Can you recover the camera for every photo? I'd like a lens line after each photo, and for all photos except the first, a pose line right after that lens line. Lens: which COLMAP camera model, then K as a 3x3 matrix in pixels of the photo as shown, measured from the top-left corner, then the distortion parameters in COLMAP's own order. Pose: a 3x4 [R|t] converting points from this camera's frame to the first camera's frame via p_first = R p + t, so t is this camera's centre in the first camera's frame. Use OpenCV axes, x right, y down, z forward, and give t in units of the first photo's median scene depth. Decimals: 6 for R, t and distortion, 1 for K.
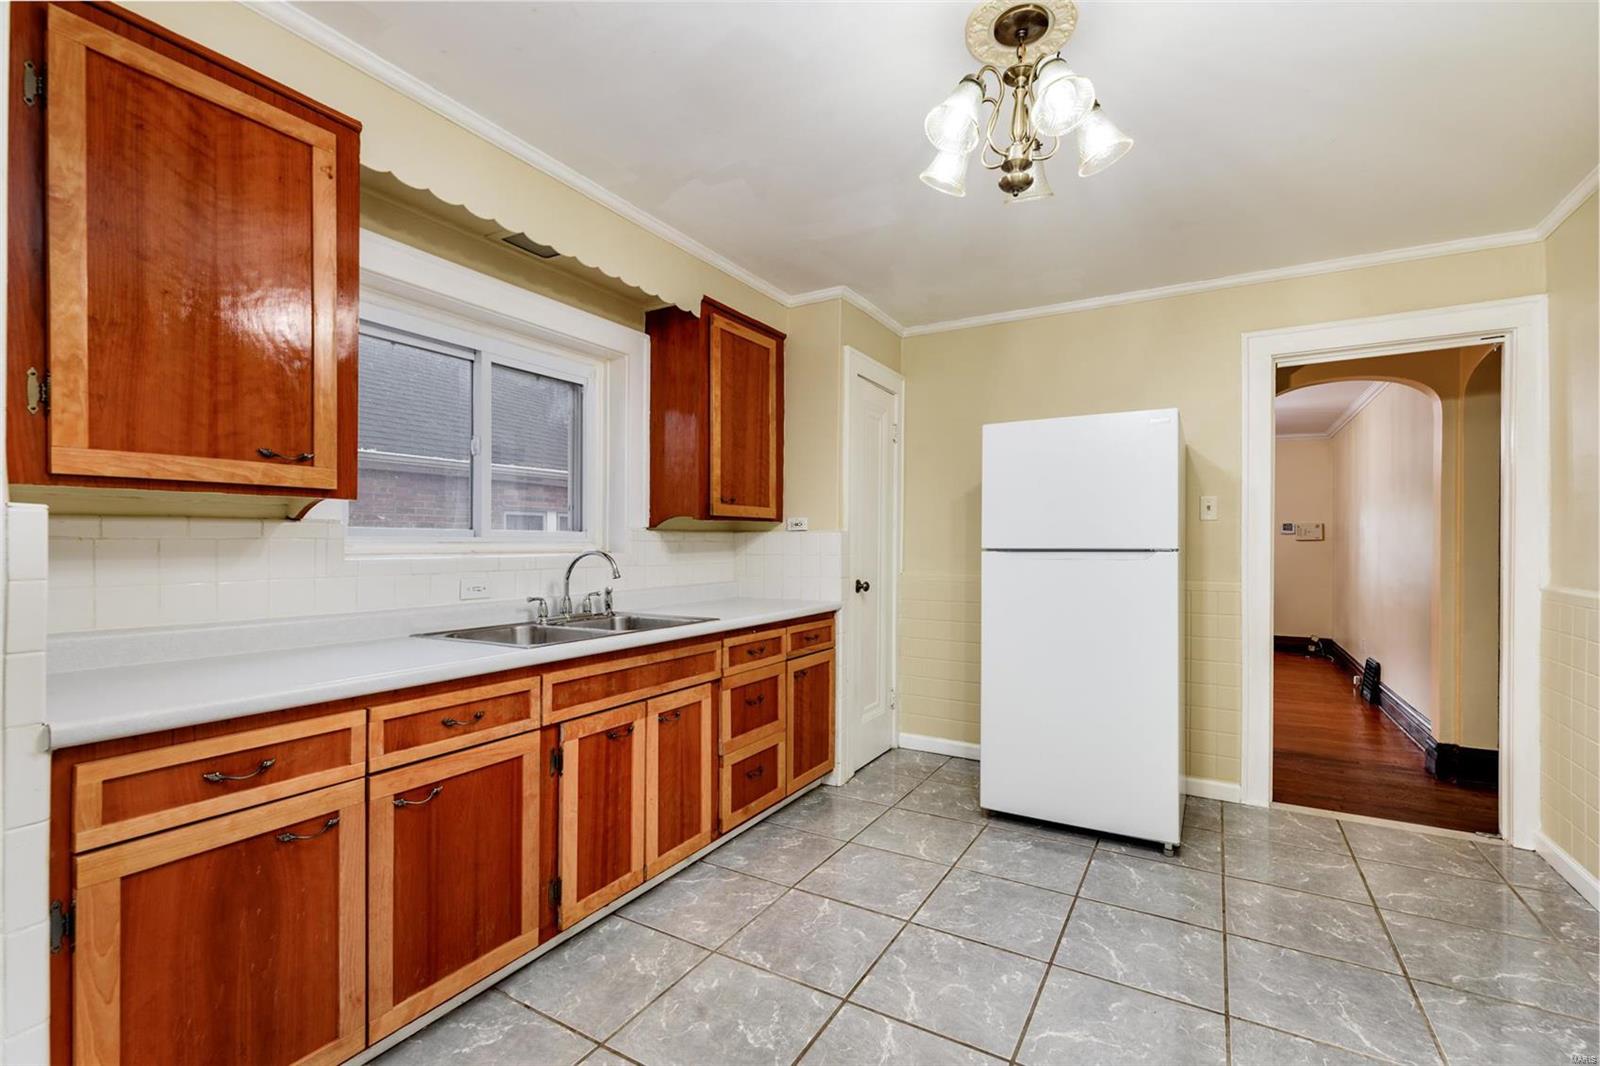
lens RADIAL K [[705.3, 0, 811.7], [0, 705.3, 537.6], [0, 0, 1]] dist [0.002117, -0.000183]
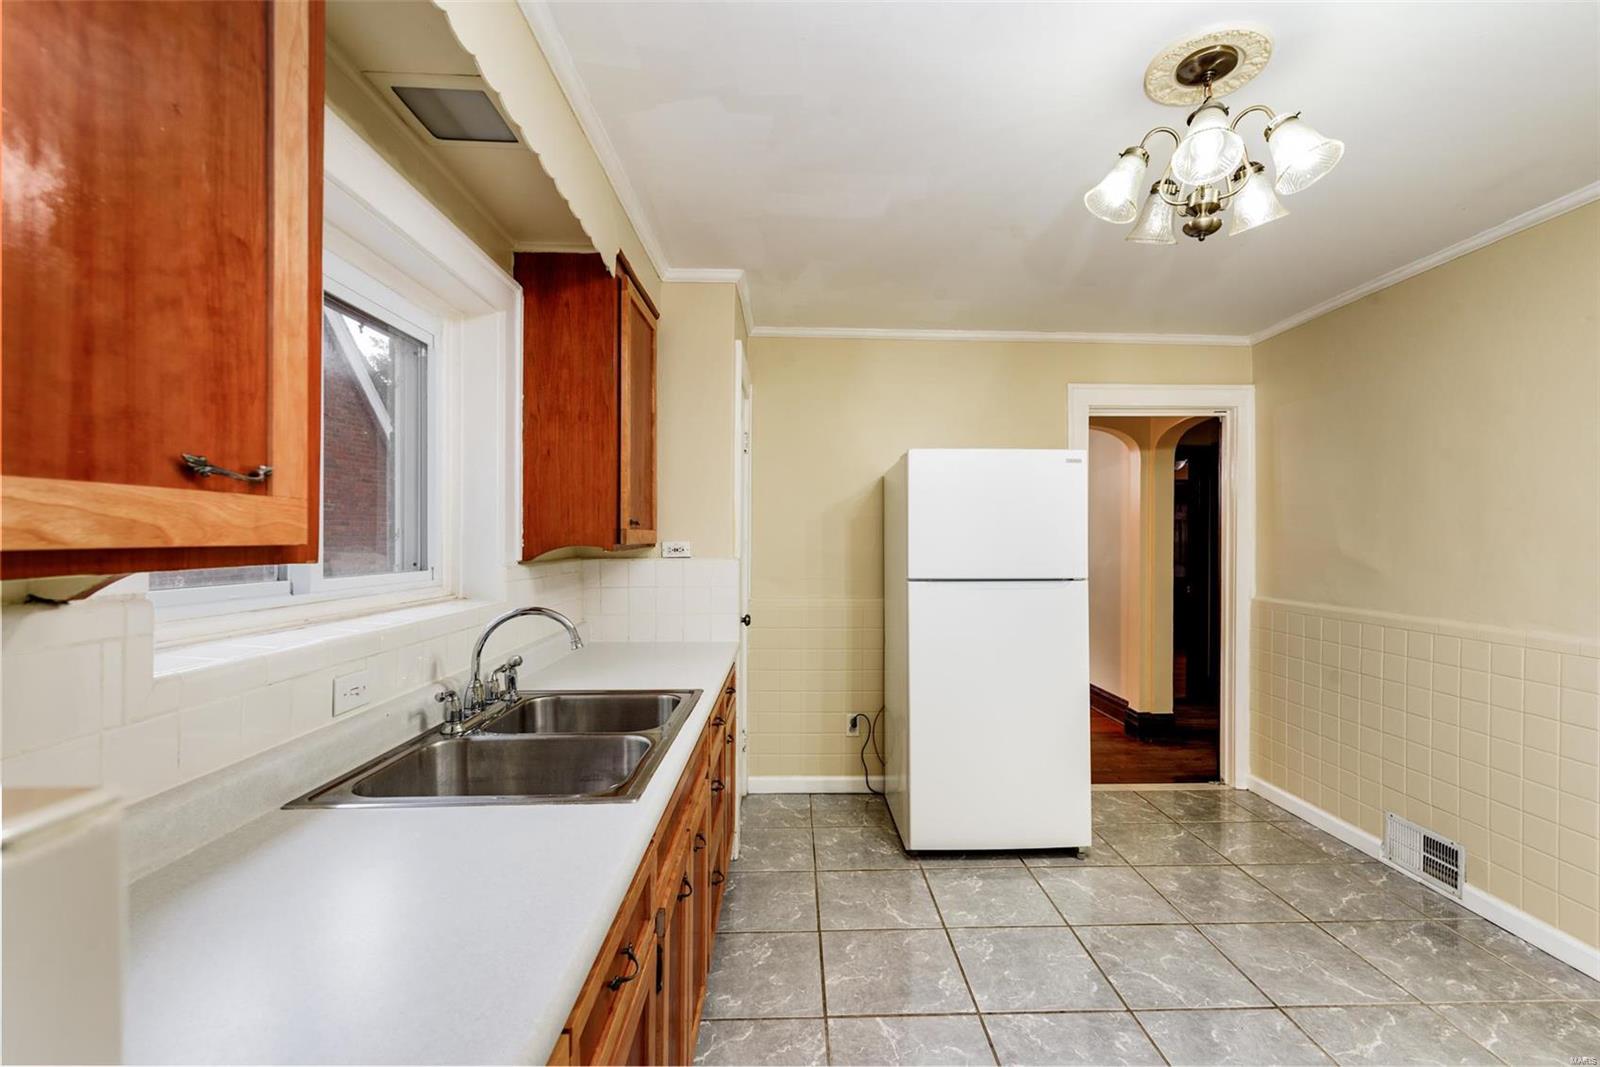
lens RADIAL K [[705.3, 0, 808.6], [0, 705.3, 532.2], [0, 0, 1]] dist [0.002117, -0.000183]
pose [[0.843588, 0.004312, 0.536974, -0.508091], [-0.005374, 0.999985, 0.000413, -0.061809], [-0.536964, -0.003235, 0.843599, 0.350982]]
